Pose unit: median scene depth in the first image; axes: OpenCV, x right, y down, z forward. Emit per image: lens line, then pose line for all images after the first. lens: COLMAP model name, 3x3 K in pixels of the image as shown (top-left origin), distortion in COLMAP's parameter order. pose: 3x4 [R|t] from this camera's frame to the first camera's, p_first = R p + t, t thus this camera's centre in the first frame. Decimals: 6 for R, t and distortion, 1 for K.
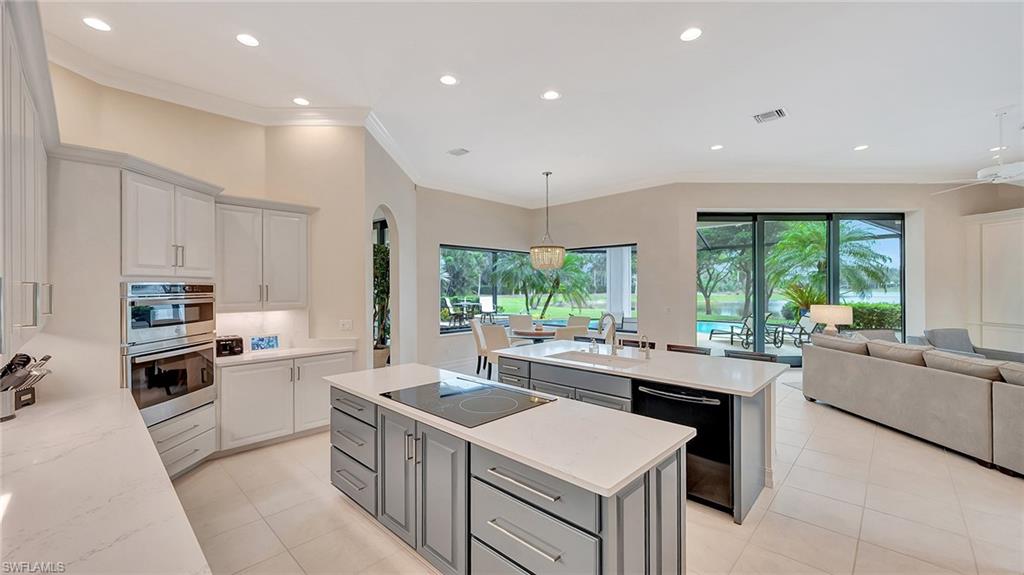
lens RADIAL K [[406.7, 0, 517.3], [0, 406.7, 281.4], [0, 0, 1]] dist [-0.001546, 0.000012]
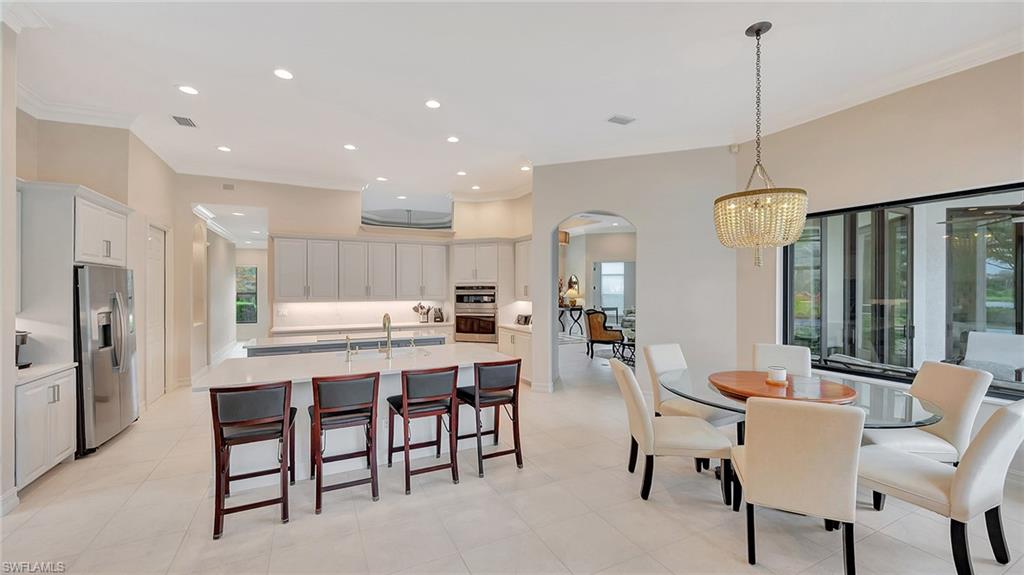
lens RADIAL K [[406.7, 0, 508.8], [0, 406.7, 290.7], [0, 0, 1]] dist [-0.001546, 0.000012]
pose [[-0.353774, 0.008581, -0.935291, 0.888881], [0.013218, 0.999904, 0.004174, 0.018245], [0.935237, -0.010886, -0.353854, 1.397664]]
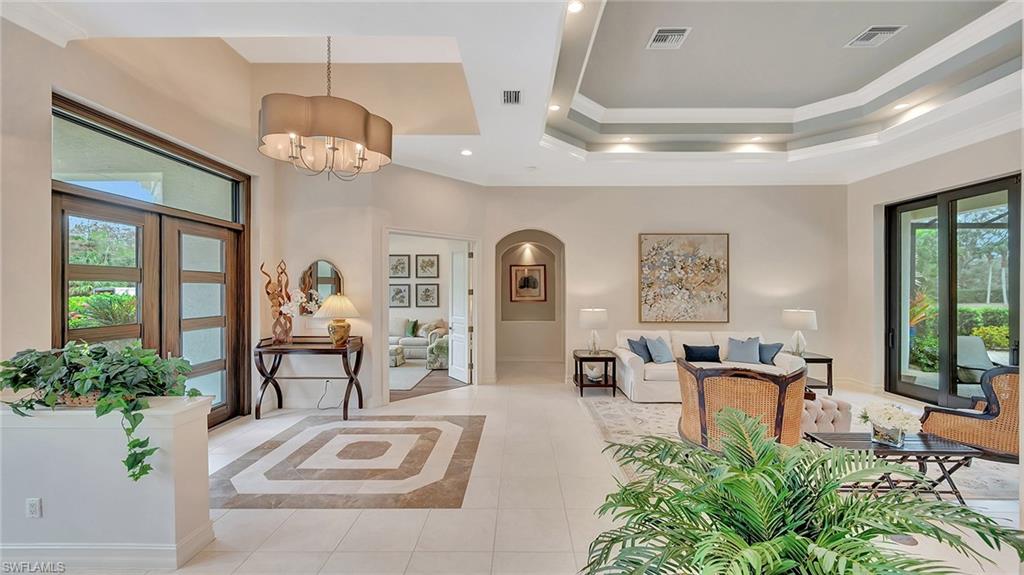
lens RADIAL K [[406.7, 0, 513.8], [0, 406.7, 287.2], [0, 0, 1]] dist [-0.001546, 0.000012]
pose [[0.677085, -0.001881, -0.735902, -0.893596], [0.005481, 0.999982, 0.002487, 0.003124], [0.735884, -0.005718, 0.677084, 0.365654]]
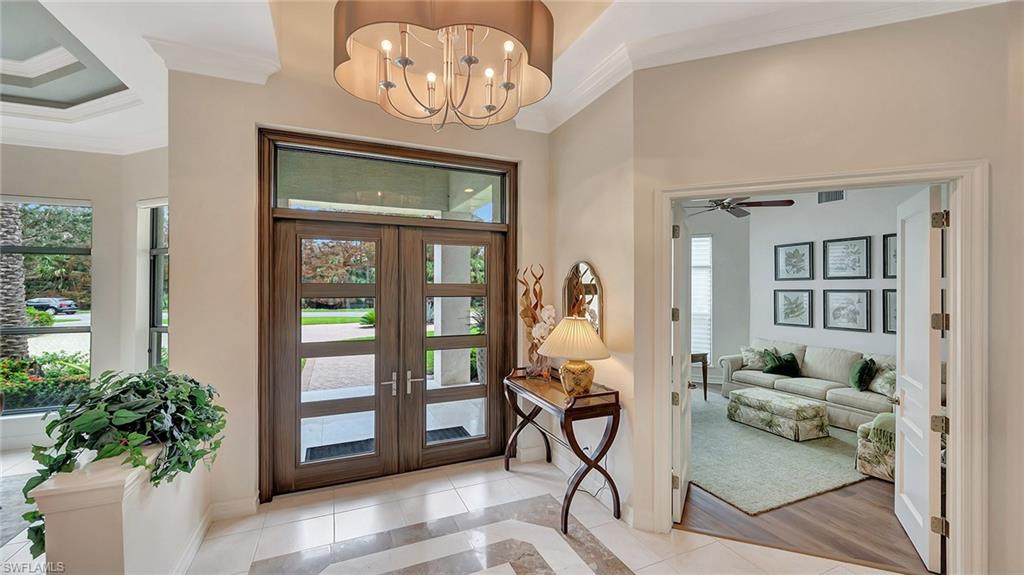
lens RADIAL K [[406.7, 0, 514.1], [0, 406.7, 288.7], [0, 0, 1]] dist [-0.001546, 0.000012]
pose [[-0.386970, 0.003519, -0.922086, -1.383811], [0.010191, 0.999948, -0.000460, -0.025183], [0.922036, -0.009575, -0.386986, 0.948297]]
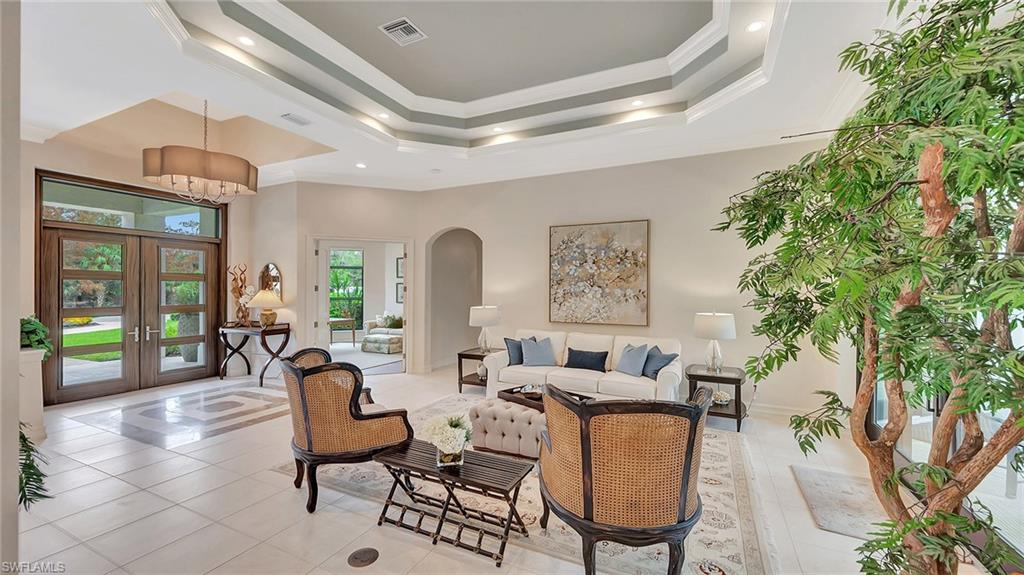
lens RADIAL K [[406.7, 0, 513.1], [0, 406.7, 289.9], [0, 0, 1]] dist [-0.001546, 0.000012]
pose [[0.299463, 0.003971, -0.954100, -0.397667], [0.004562, 0.999974, 0.005594, 0.019772], [0.954097, -0.006028, 0.299437, 1.184260]]
